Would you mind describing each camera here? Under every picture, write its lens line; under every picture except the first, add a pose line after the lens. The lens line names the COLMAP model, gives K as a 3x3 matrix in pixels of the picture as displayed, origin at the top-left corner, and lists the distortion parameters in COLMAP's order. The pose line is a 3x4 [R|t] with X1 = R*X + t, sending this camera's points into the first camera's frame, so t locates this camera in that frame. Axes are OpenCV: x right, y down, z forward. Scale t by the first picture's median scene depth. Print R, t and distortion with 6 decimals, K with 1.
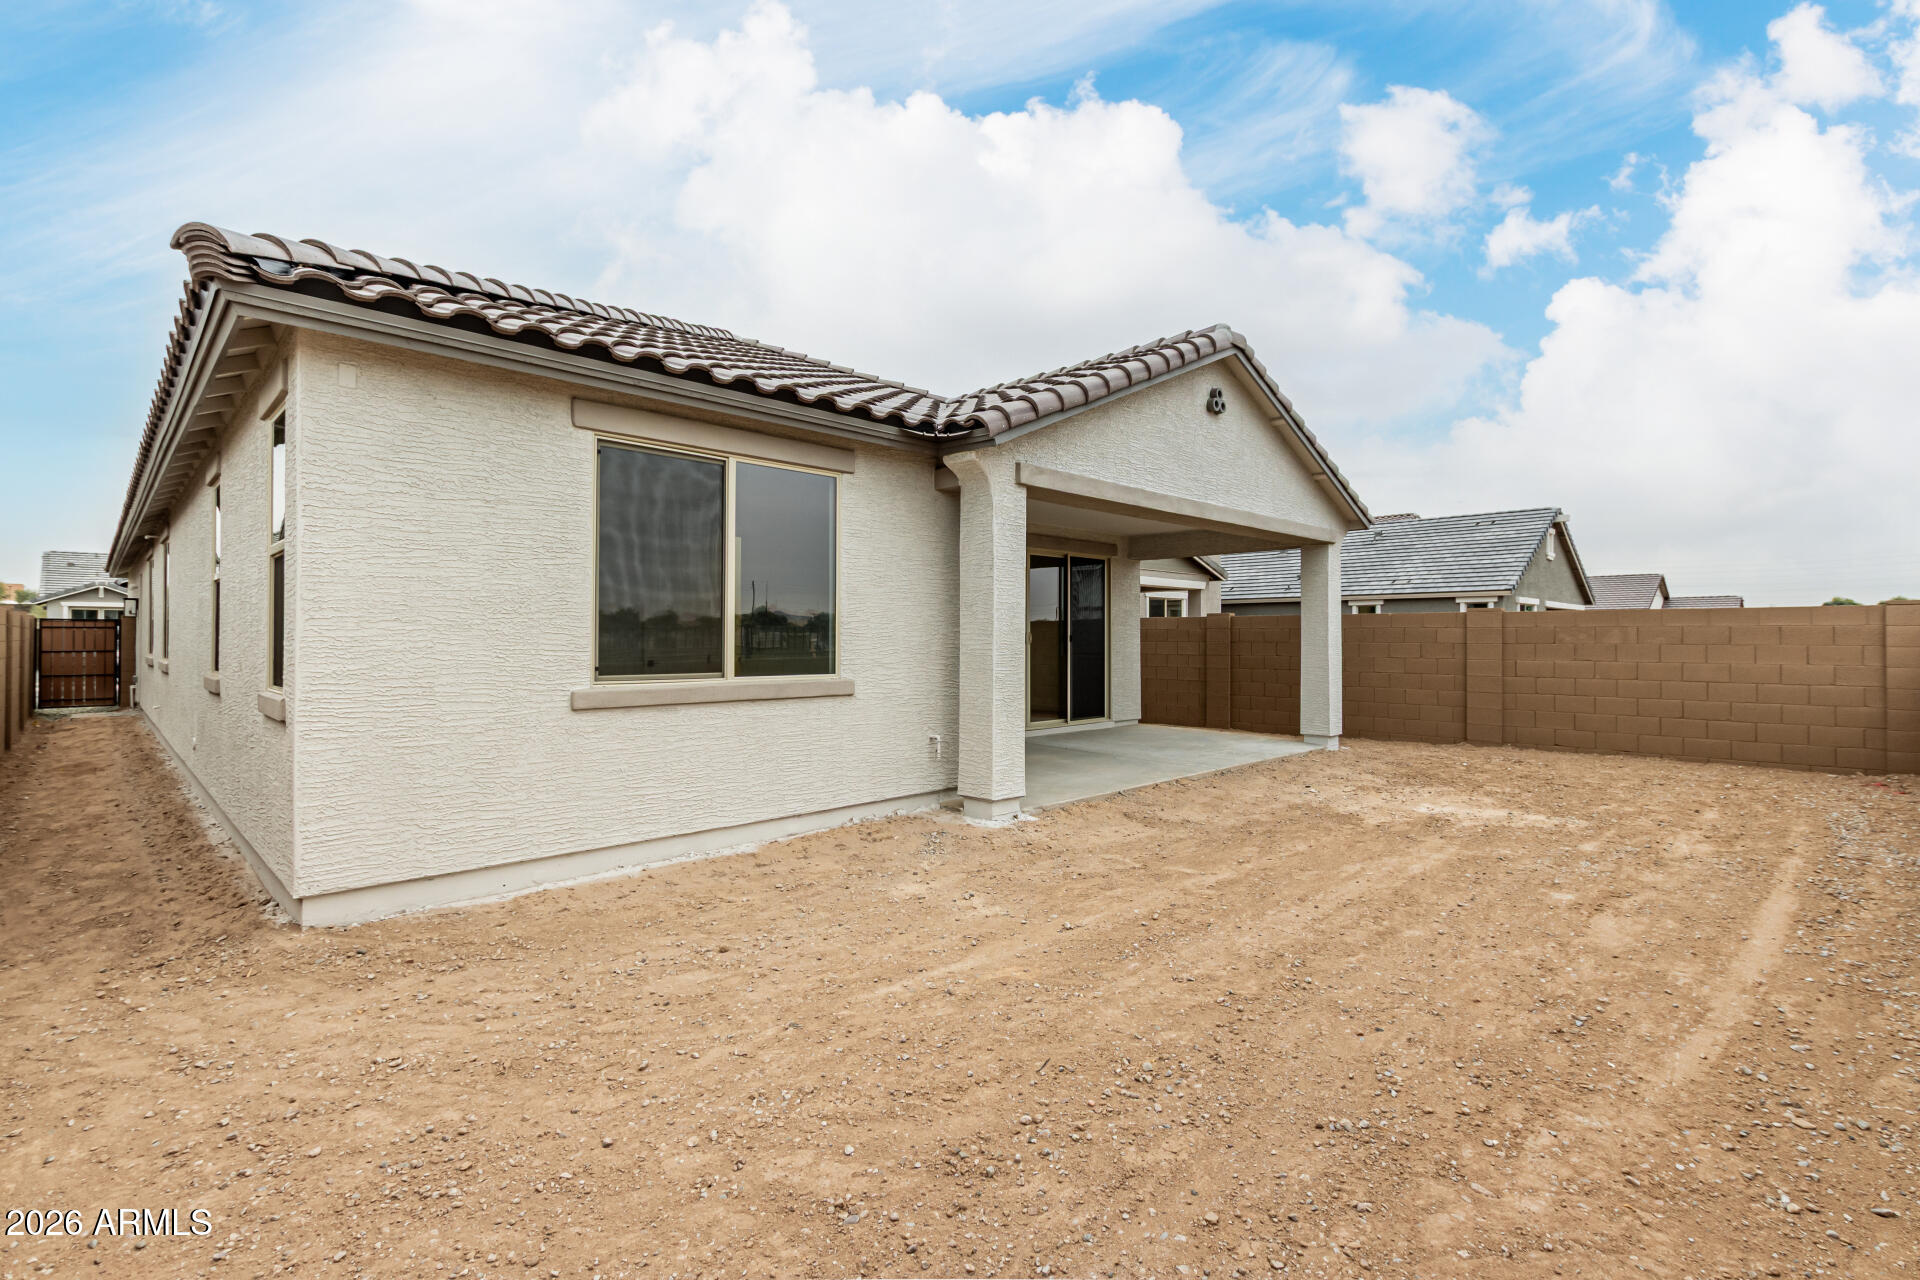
lens RADIAL K [[909.6, 0, 942.7], [0, 909.6, 635.4], [0, 0, 1]] dist [0.006251, -0.002758]
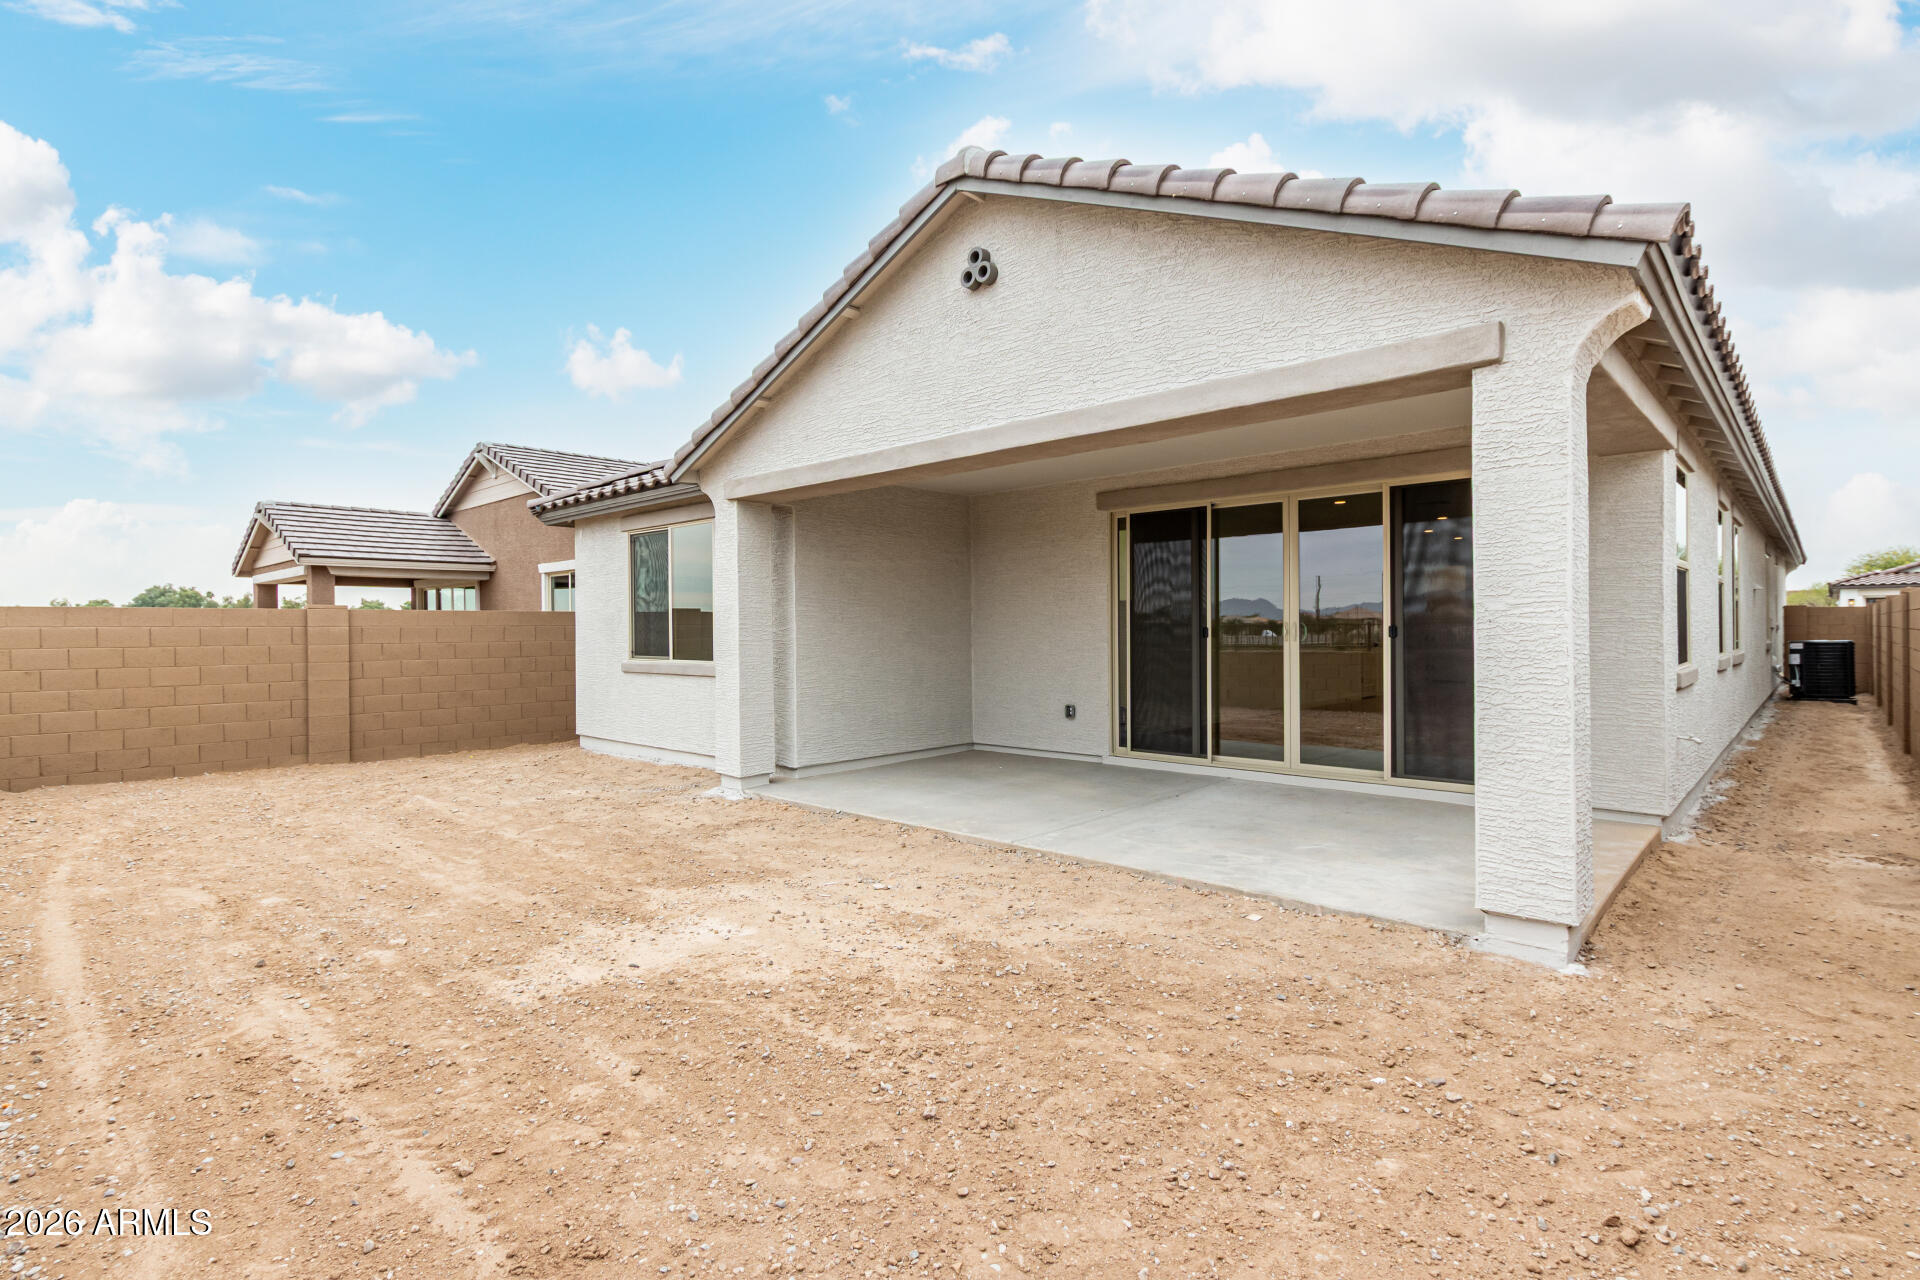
lens RADIAL K [[909.6, 0, 956.1], [0, 909.6, 637.6], [0, 0, 1]] dist [0.006251, -0.002758]
pose [[0.041592, 0.003011, -0.999130, 1.506302], [0.007815, 0.999964, 0.003339, 0.004785], [0.999104, -0.007947, 0.041567, 1.515169]]
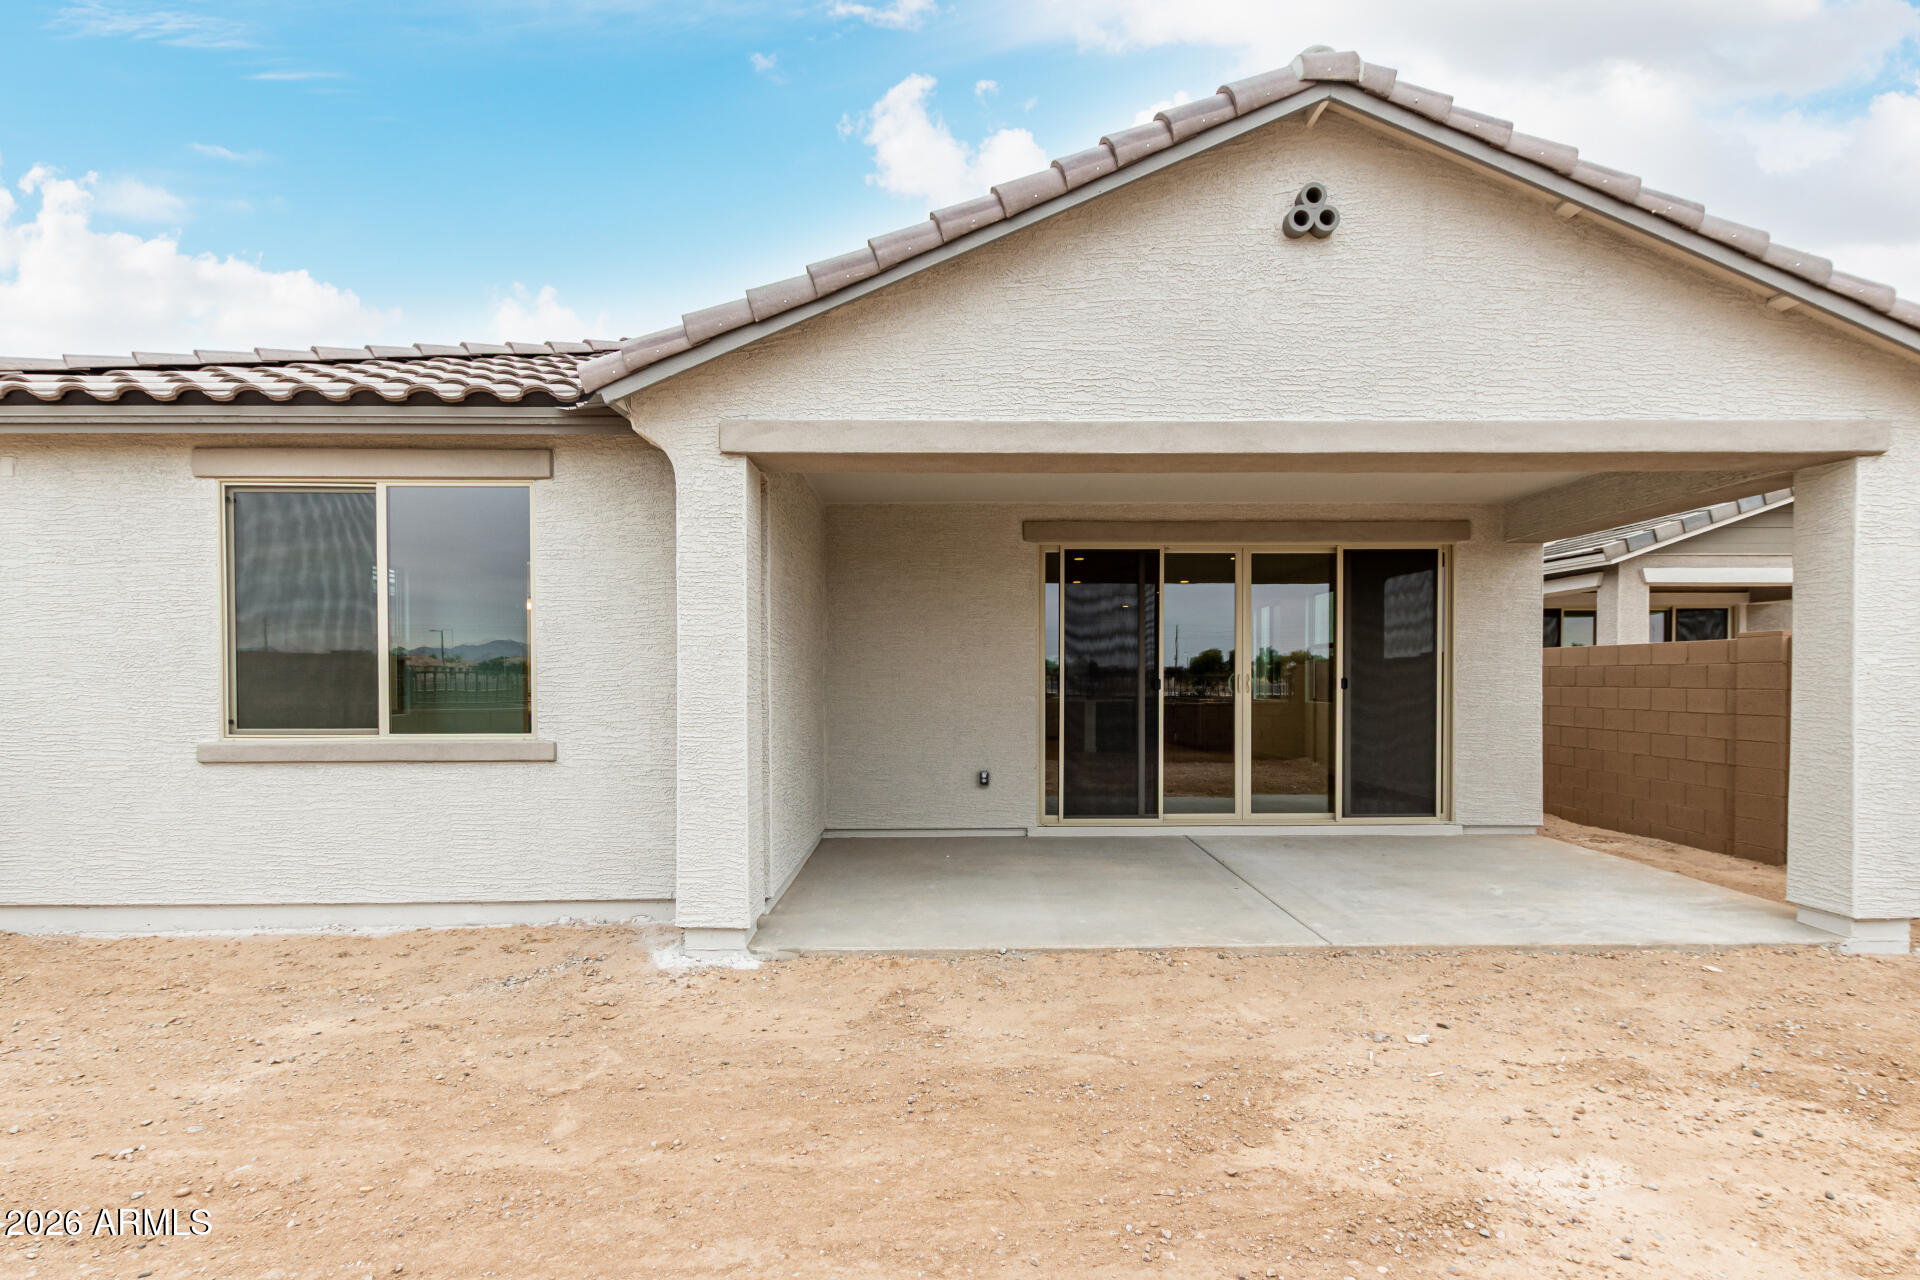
lens RADIAL K [[909.6, 0, 968.8], [0, 909.6, 699.7], [0, 0, 1]] dist [0.006251, -0.002758]
pose [[0.716538, 0.008348, -0.697498, 0.820407], [0.007030, 0.999791, 0.019188, -0.000133], [0.697513, -0.018653, 0.716330, 0.797981]]
